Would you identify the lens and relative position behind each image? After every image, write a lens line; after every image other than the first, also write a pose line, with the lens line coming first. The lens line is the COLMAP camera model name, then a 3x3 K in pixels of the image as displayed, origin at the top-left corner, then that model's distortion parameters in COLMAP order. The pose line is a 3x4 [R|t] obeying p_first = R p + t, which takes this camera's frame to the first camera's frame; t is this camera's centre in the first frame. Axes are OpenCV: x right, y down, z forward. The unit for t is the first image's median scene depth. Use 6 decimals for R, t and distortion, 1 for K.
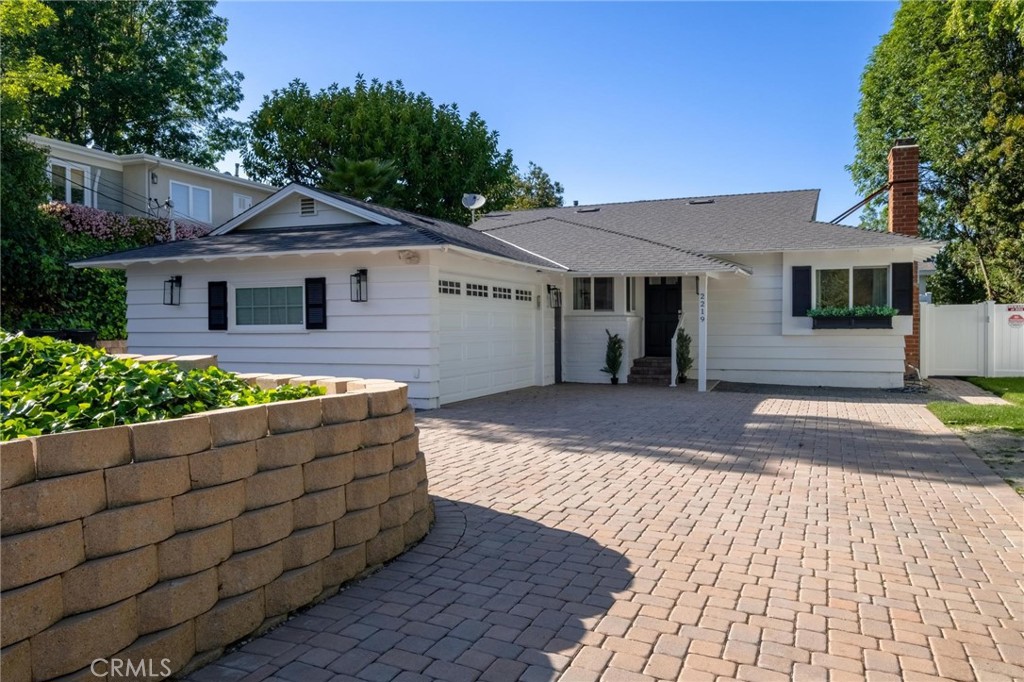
lens RADIAL K [[740.7, 0, 512.0], [0, 740.7, 341.0], [0, 0, 1]] dist [-0.010953, 0.026980]
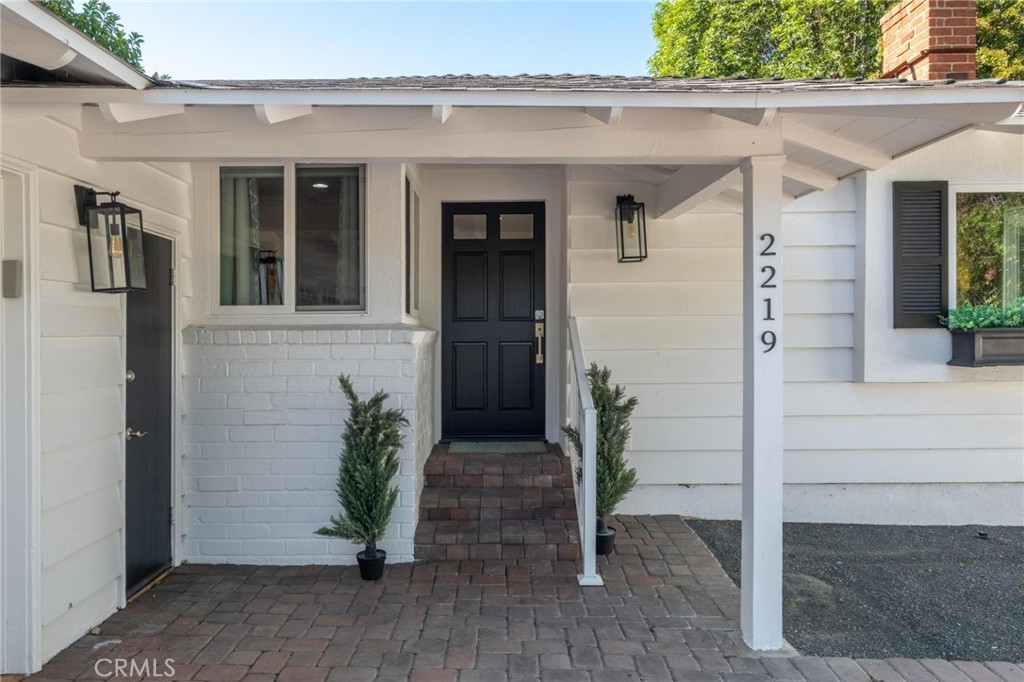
lens RADIAL K [[692.5, 0, 487.7], [0, 692.5, 341.3], [0, 0, 1]] dist [-0.003221, -0.001561]
pose [[0.930623, -0.008341, 0.365883, 0.080695], [0.011649, 0.999909, -0.006836, -0.025125], [-0.365793, 0.010624, 0.930636, 0.708763]]
